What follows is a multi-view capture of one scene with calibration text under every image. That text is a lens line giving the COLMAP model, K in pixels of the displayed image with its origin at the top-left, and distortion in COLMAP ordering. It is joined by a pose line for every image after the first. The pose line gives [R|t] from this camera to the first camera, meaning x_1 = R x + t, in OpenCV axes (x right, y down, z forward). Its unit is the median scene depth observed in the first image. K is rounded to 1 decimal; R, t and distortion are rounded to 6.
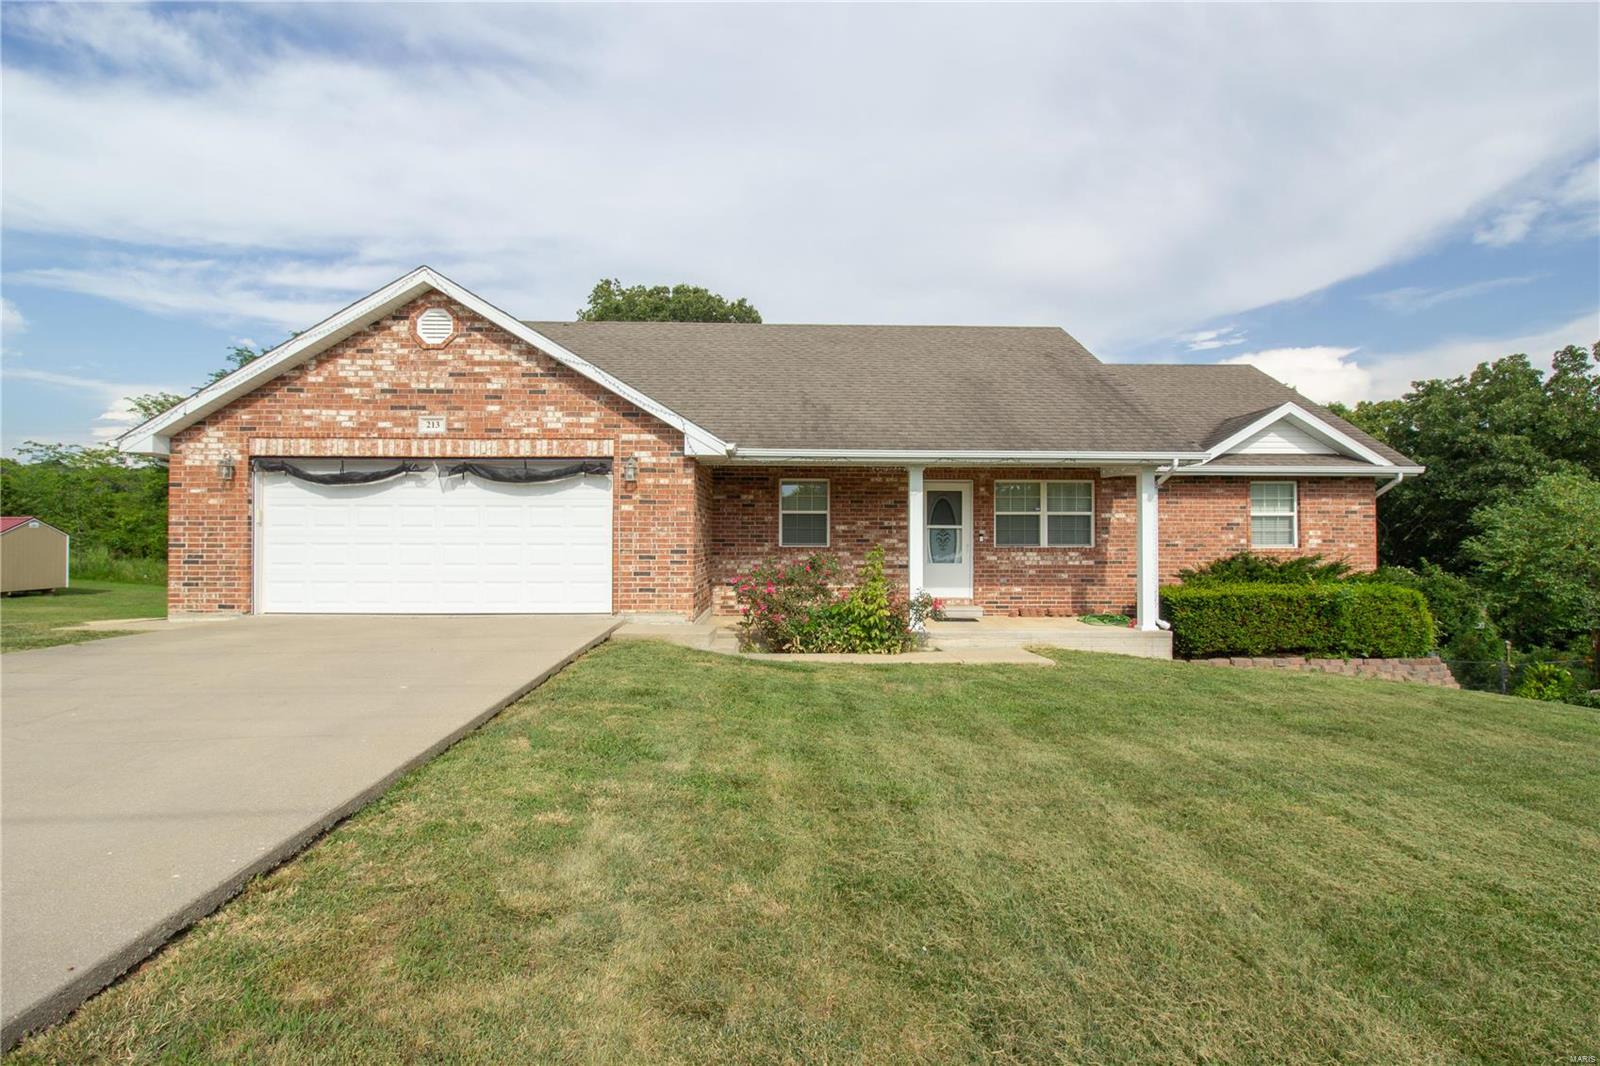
lens RADIAL K [[805.0, 0, 800.0], [0, 805.0, 533.0], [0, 0, 1]] dist [0.018531, -0.020224]
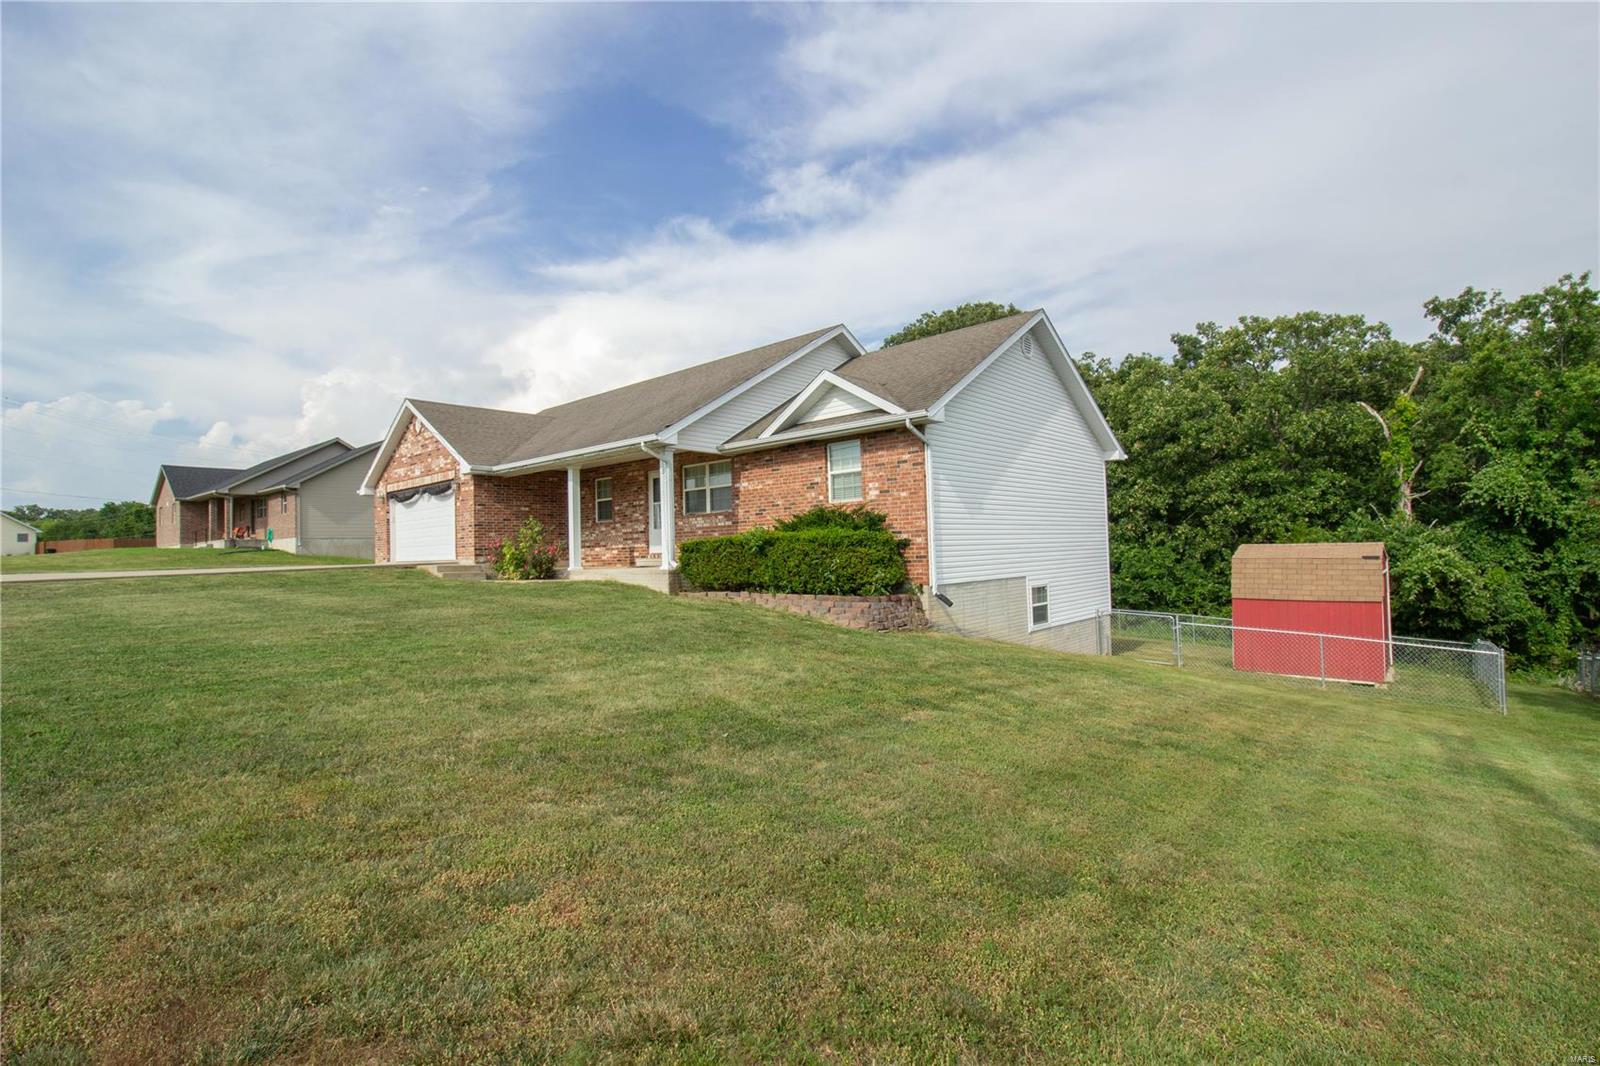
lens RADIAL K [[754.4, 0, 800.0], [0, 754.4, 533.0], [0, 0, 1]] dist [-0.013804, -0.015328]
pose [[0.718262, -0.039815, -0.694633, 1.268320], [0.035866, 0.999153, -0.020184, 0.080462], [0.694848, -0.010416, 0.719081, 0.219685]]
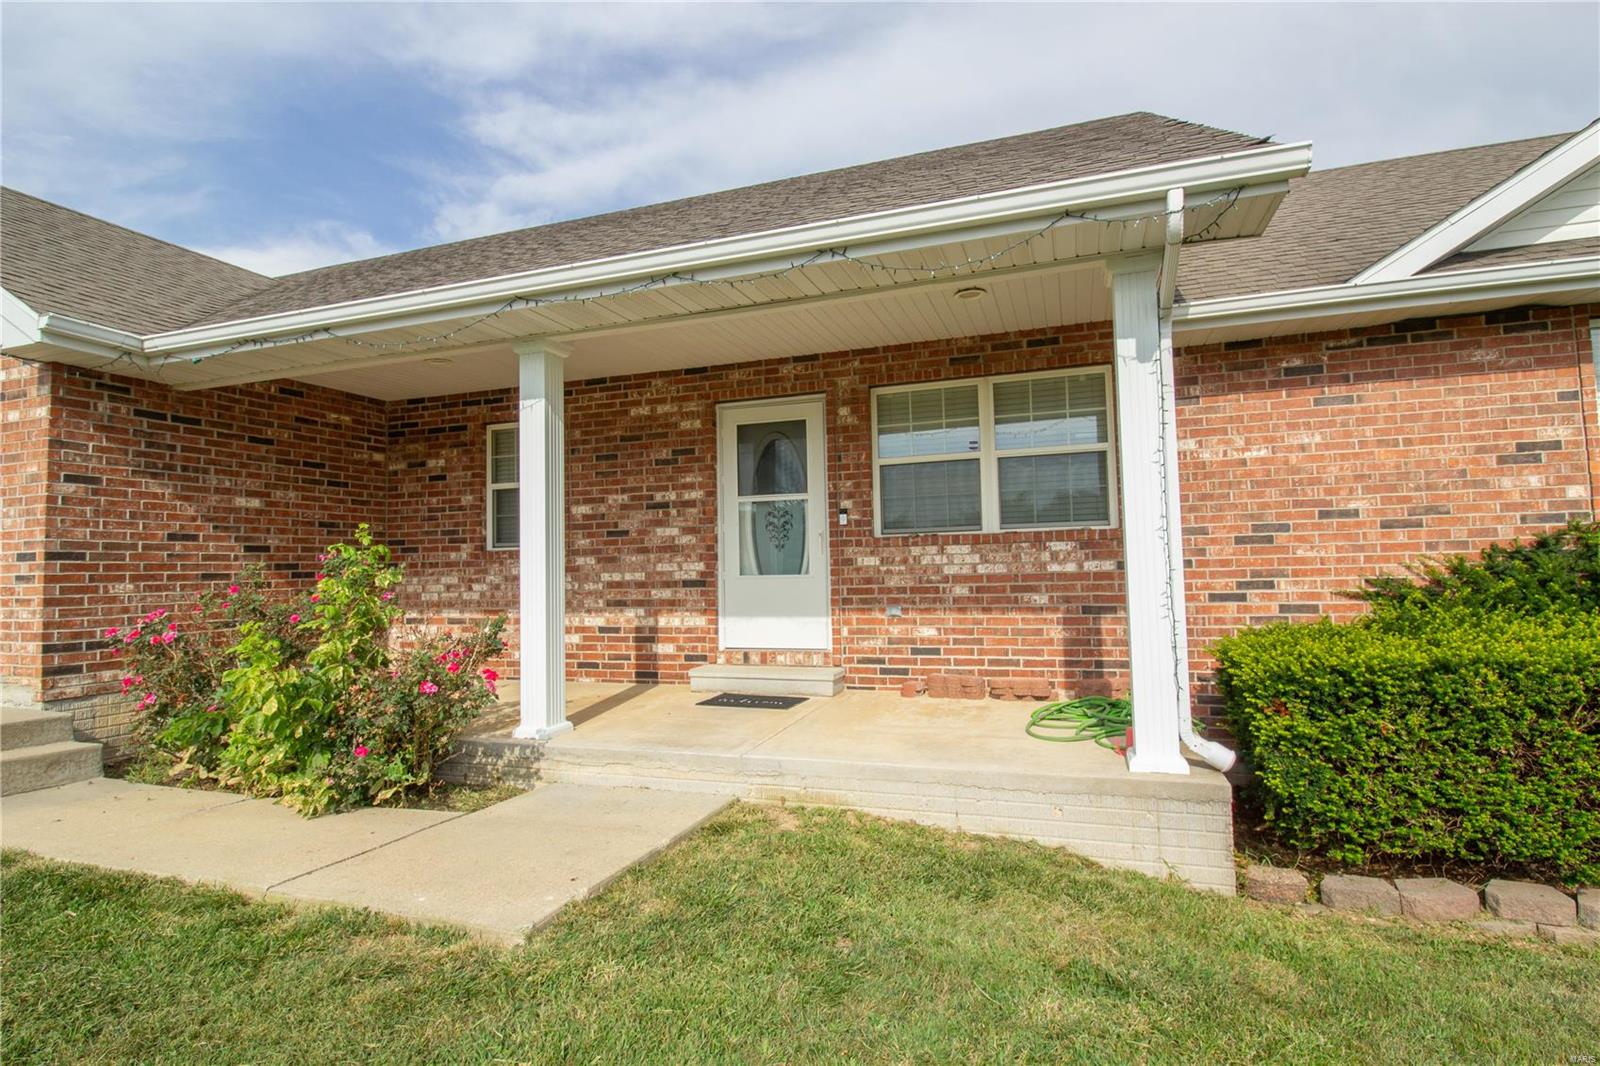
lens RADIAL K [[794.9, 0, 800.0], [0, 794.9, 533.0], [0, 0, 1]] dist [0.002156, -0.012919]
pose [[0.933452, -0.039956, -0.356471, 0.360075], [0.027720, 0.998840, -0.039370, 0.031800], [0.357631, 0.026869, 0.933476, 0.571483]]
